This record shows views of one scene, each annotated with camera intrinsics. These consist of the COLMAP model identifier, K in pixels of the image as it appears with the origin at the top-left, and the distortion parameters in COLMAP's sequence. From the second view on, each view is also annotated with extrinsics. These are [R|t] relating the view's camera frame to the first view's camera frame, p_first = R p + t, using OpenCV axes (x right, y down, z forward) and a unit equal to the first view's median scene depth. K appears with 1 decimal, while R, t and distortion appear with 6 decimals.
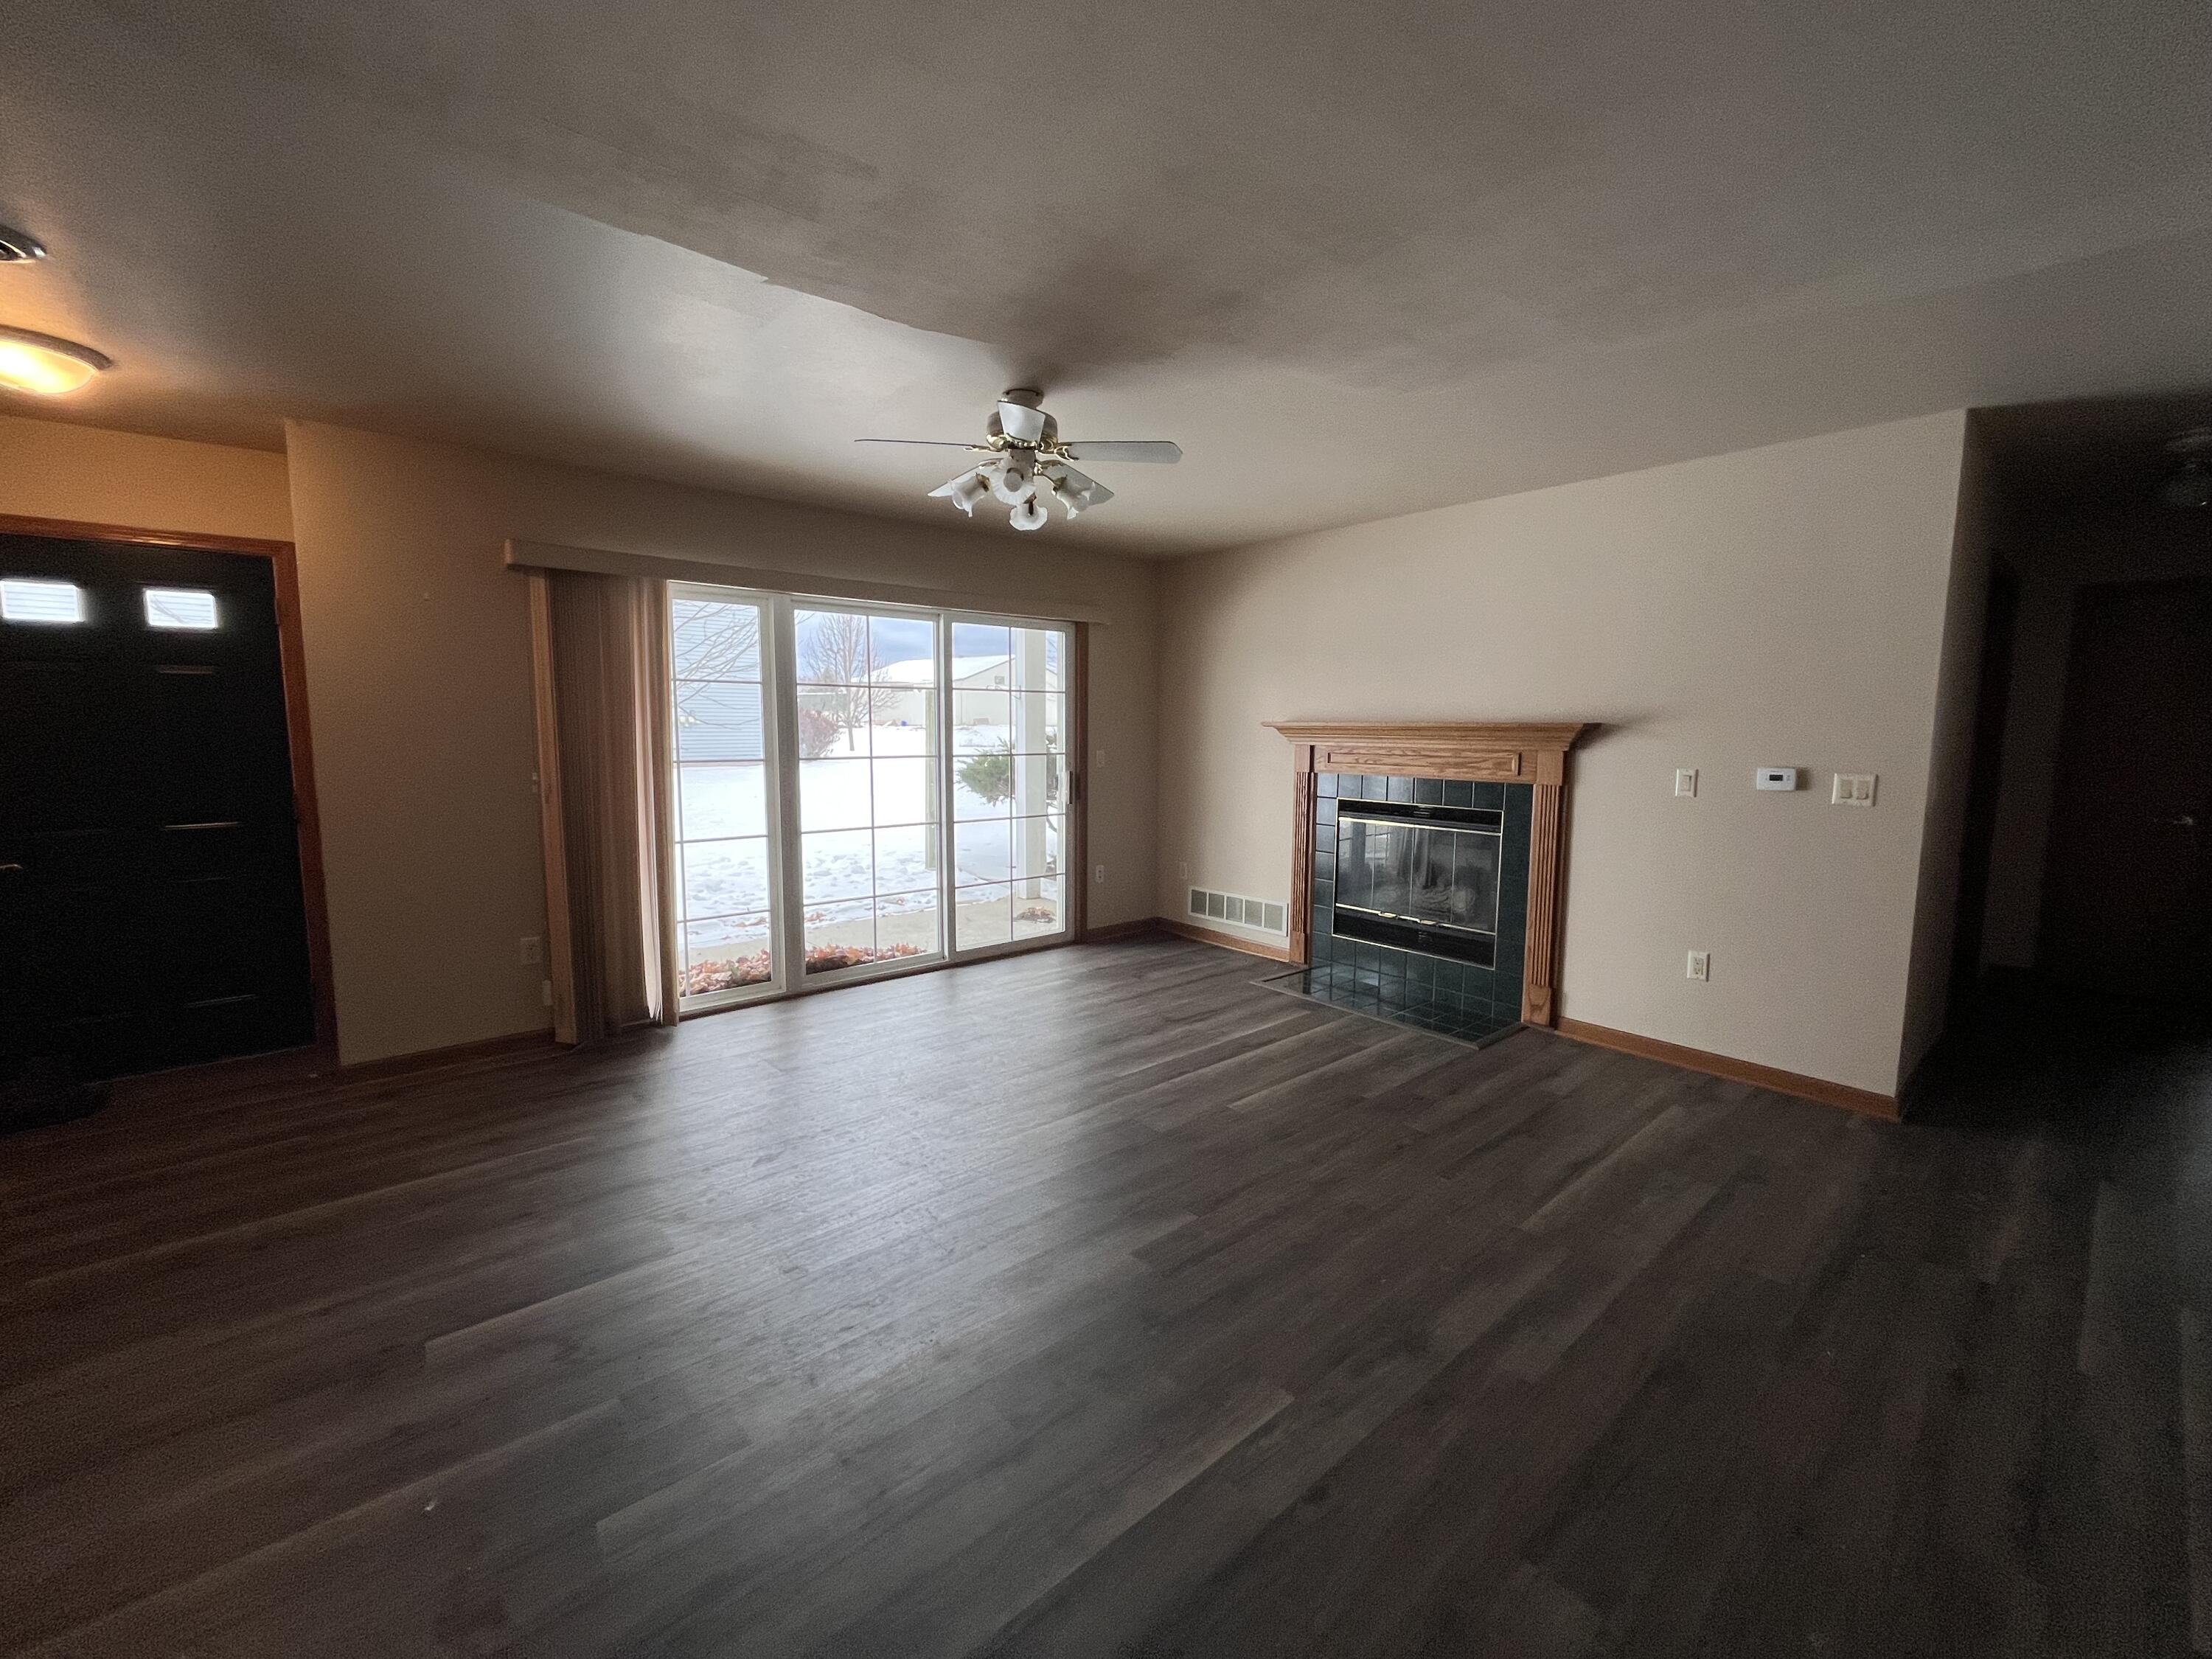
lens RADIAL K [[889.2, 0, 1105.3], [0, 889.2, 817.7], [0, 0, 1]] dist [0.001471, 0.000196]
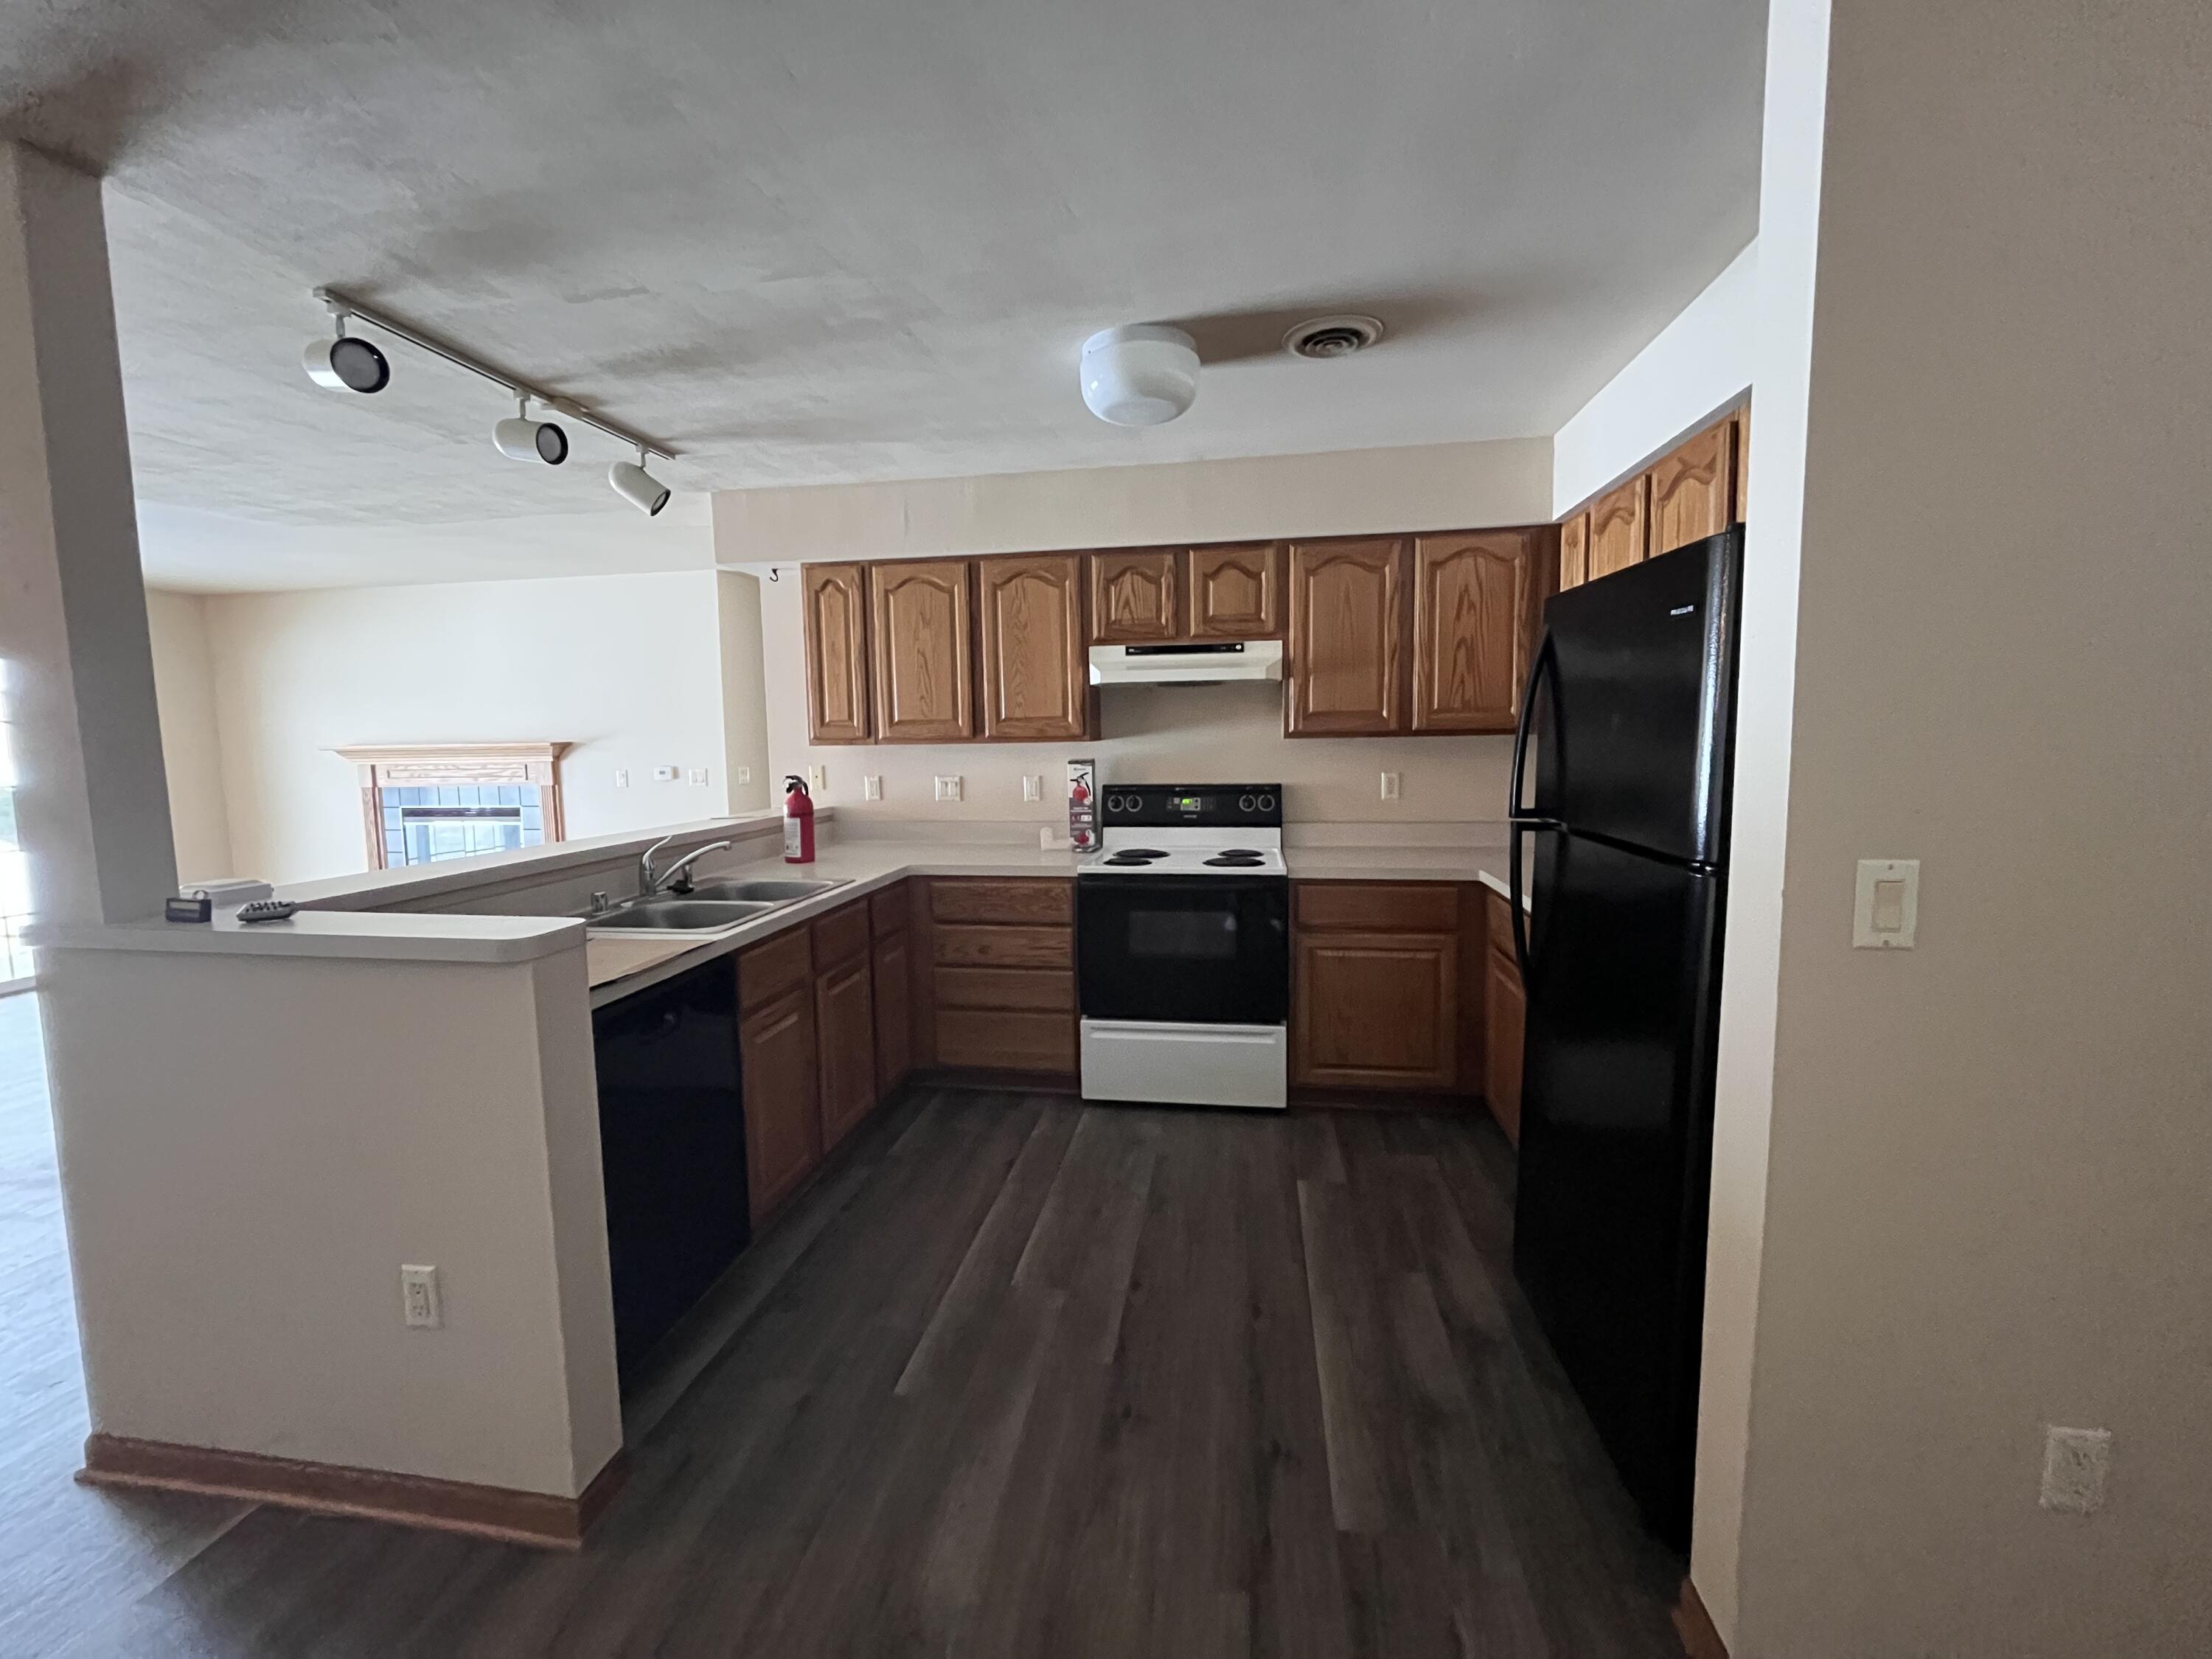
lens RADIAL K [[889.2, 0, 1105.3], [0, 889.2, 817.7], [0, 0, 1]] dist [0.001471, 0.000196]
pose [[0.760004, -0.080305, 0.644939, 0.243085], [0.090414, 0.995751, 0.017441, 0.070283], [-0.643599, 0.045056, 0.764035, -0.664015]]
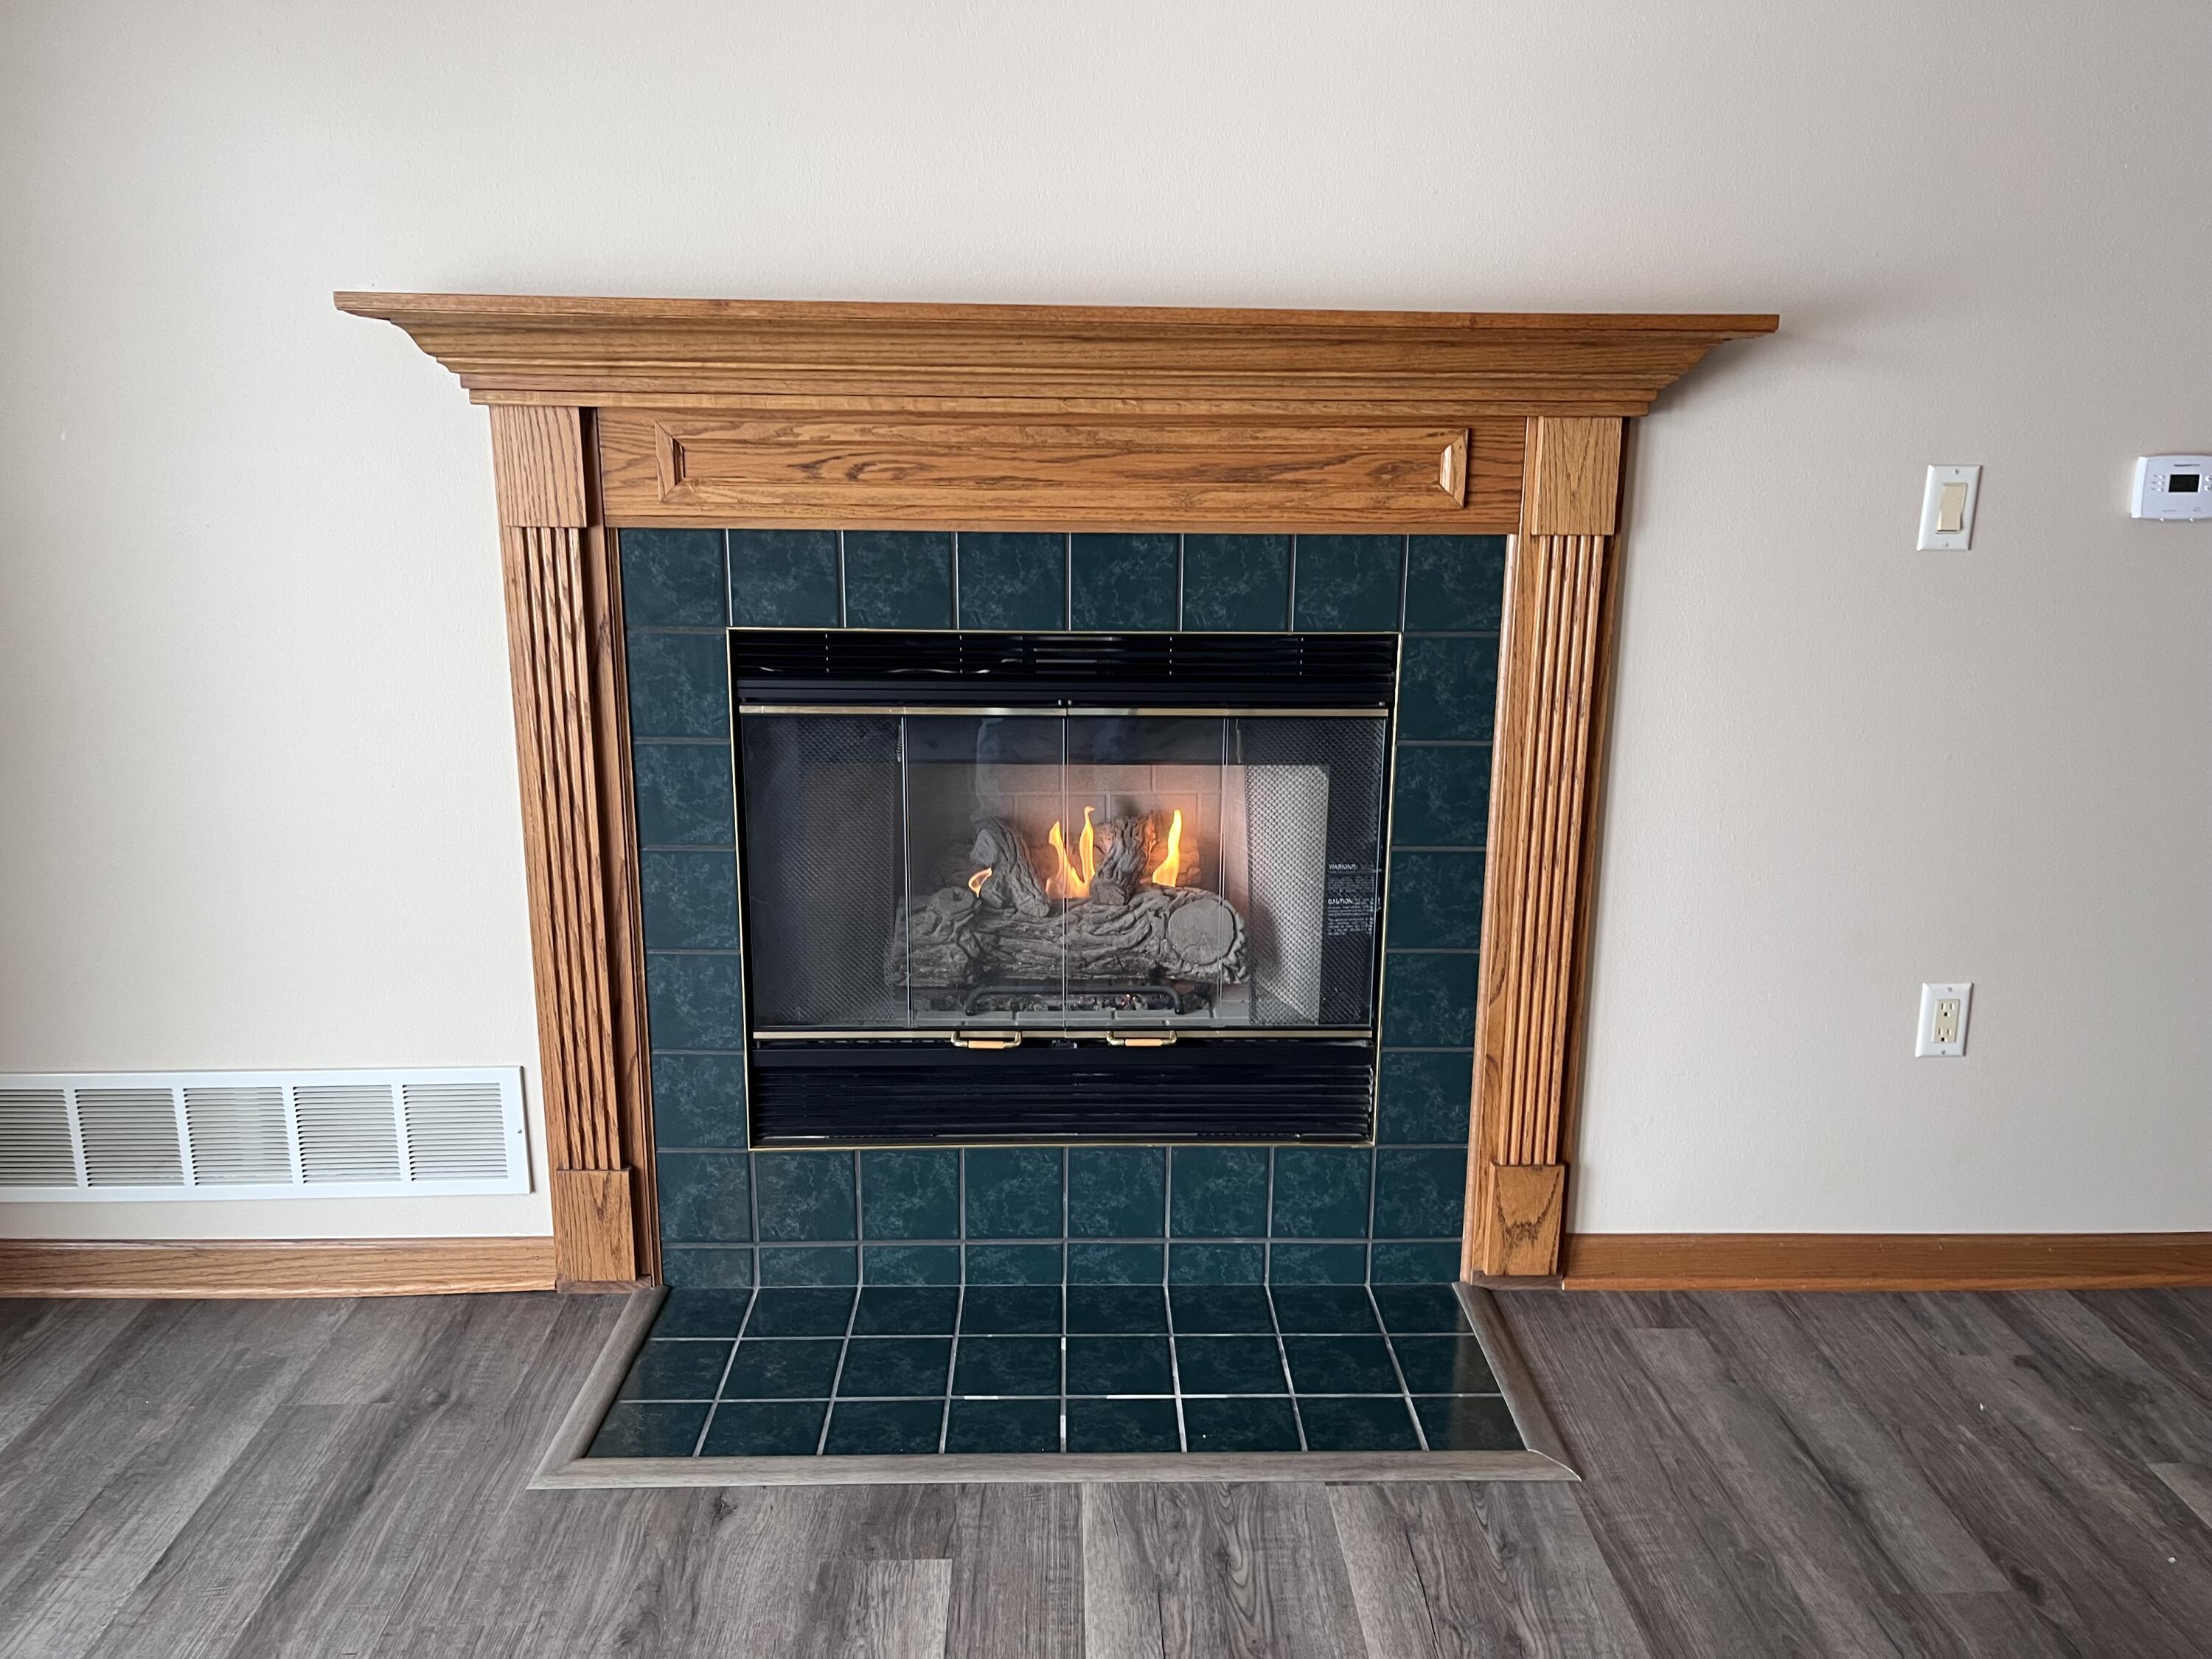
lens RADIAL K [[1718.0, 0, 1106.0], [0, 1718.0, 829.5], [0, 0, 1]] dist [0.025750, -0.003736]
pose [[0.620290, -0.190491, 0.760890, -0.056841], [0.072927, 0.979866, 0.185861, -0.056191], [-0.780975, -0.059798, 0.621693, 0.724928]]
